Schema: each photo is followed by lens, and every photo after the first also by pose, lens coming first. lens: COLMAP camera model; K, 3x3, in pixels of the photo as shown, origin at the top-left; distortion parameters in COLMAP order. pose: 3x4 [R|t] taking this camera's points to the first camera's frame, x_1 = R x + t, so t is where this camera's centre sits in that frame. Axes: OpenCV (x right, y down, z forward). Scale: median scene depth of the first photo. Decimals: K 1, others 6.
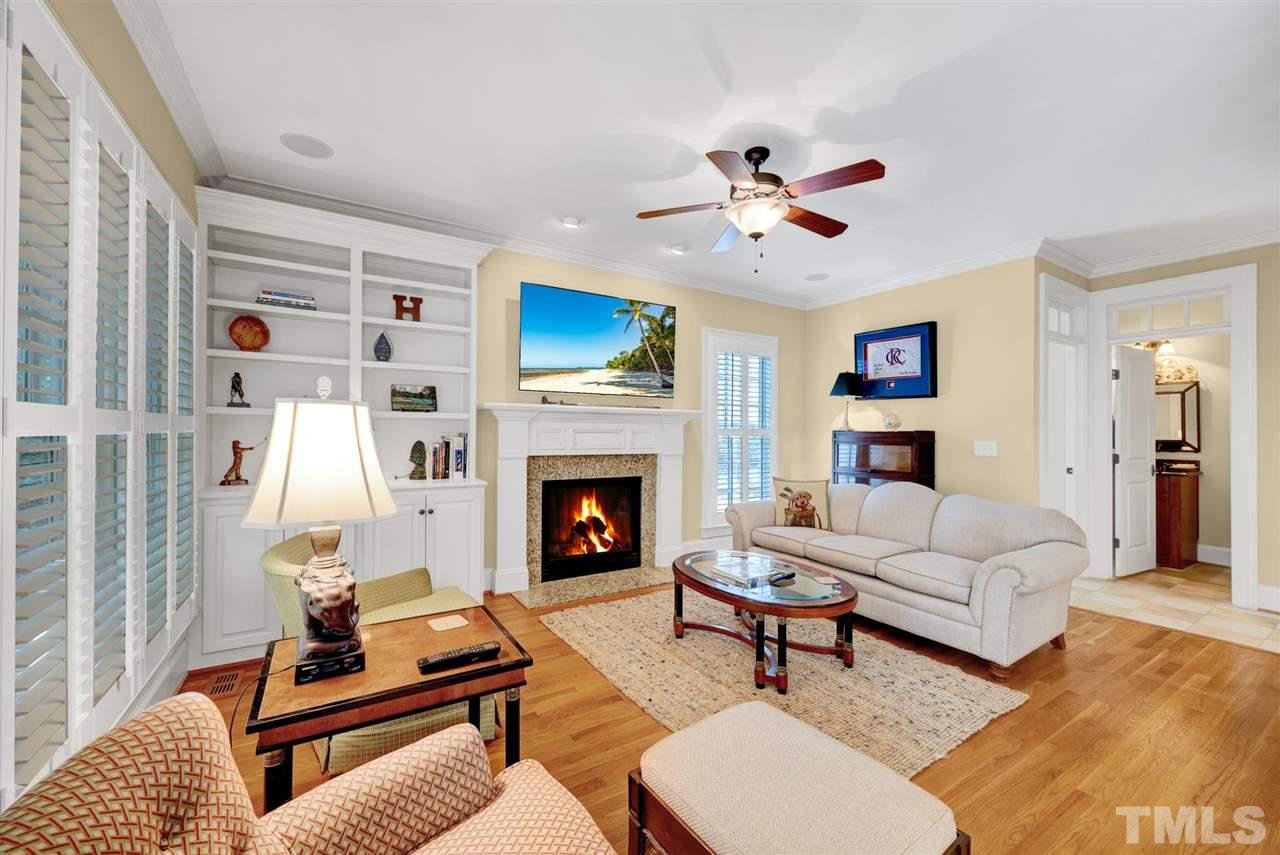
lens RADIAL K [[496.7, 0, 634.2], [0, 496.7, 429.6], [0, 0, 1]] dist [-0.001852, -0.000093]
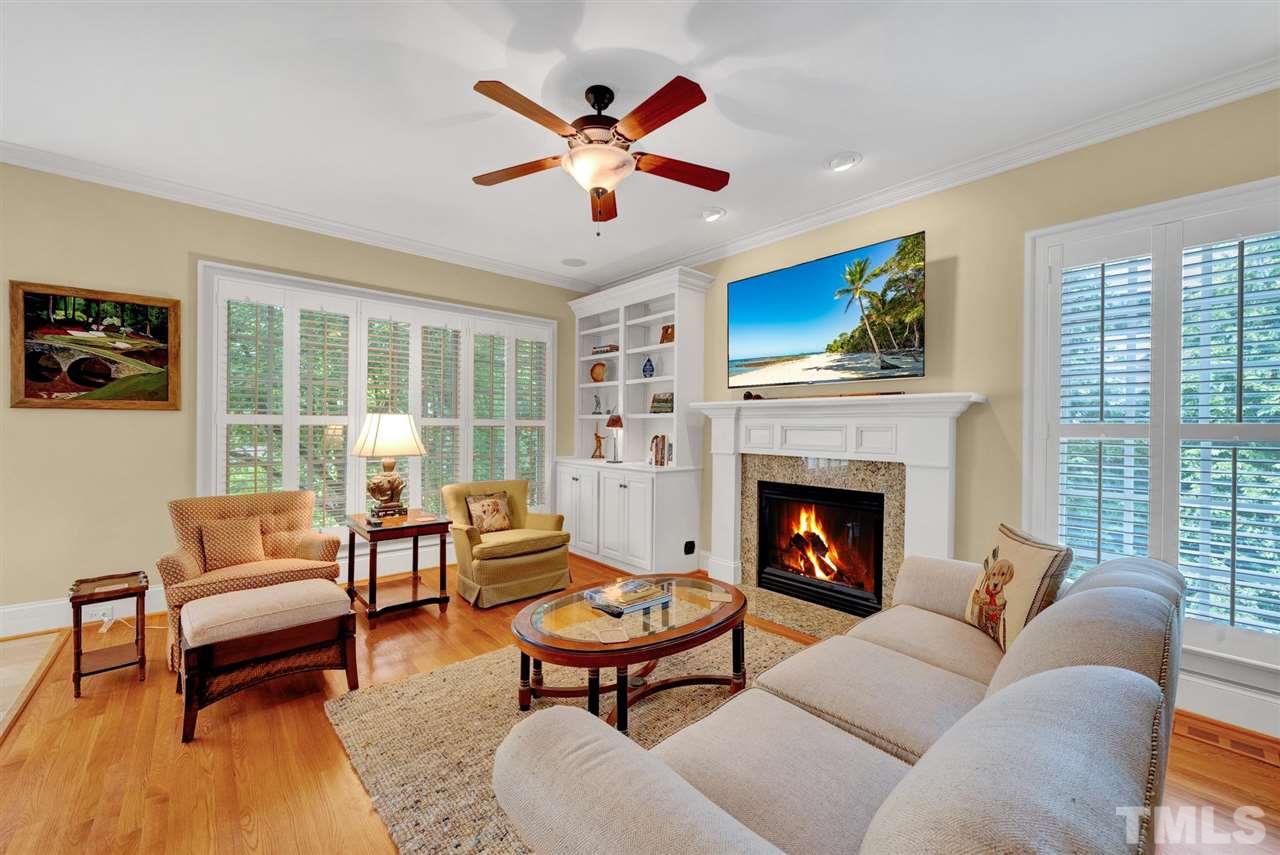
lens RADIAL K [[496.7, 0, 638.4], [0, 496.7, 429.7], [0, 0, 1]] dist [-0.001852, -0.000093]
pose [[0.180453, -0.000706, -0.983583, 0.696354], [-0.004378, 0.999989, -0.001521, 0.007967], [0.983574, 0.004581, 0.180448, 0.586609]]
